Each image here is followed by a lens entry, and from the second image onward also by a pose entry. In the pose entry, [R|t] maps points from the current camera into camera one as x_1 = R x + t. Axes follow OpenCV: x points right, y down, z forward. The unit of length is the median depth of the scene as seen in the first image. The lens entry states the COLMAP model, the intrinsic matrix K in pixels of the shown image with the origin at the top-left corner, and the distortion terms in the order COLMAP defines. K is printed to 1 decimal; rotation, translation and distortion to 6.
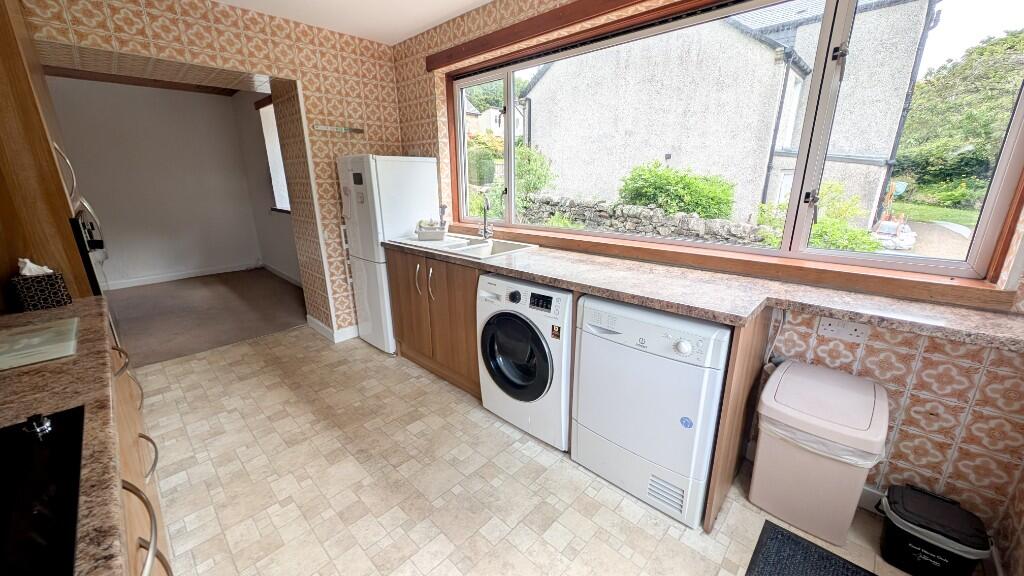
lens RADIAL K [[381.9, 0, 514.1], [0, 381.9, 286.0], [0, 0, 1]] dist [0.007434, -0.000052]
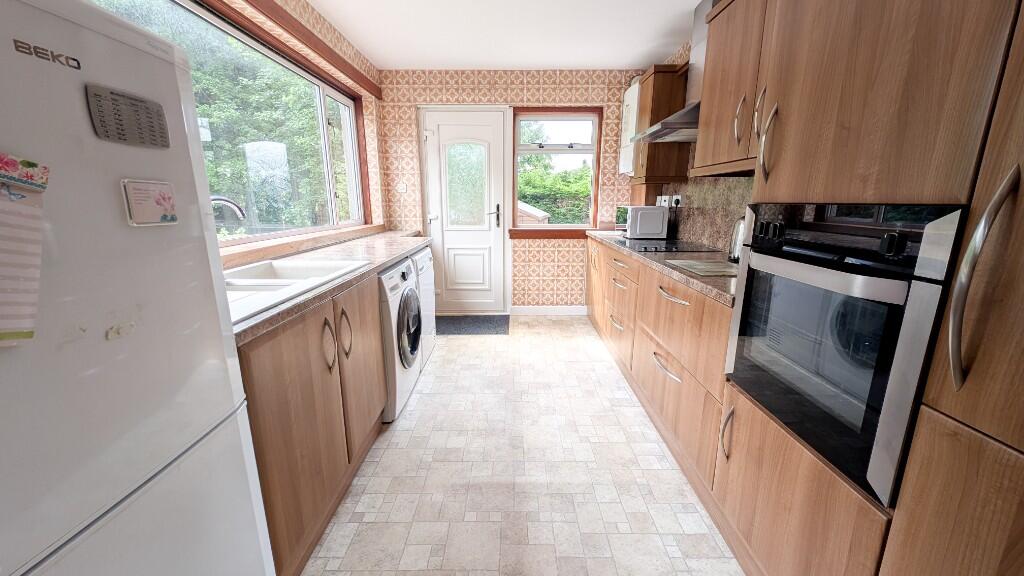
lens RADIAL K [[381.9, 0, 514.1], [0, 381.9, 286.0], [0, 0, 1]] dist [0.007434, -0.000052]
pose [[-0.692910, -0.145551, 0.706180, -1.081564], [0.210630, 0.895830, 0.391311, -0.337080], [-0.689573, 0.419886, -0.590072, 1.474081]]
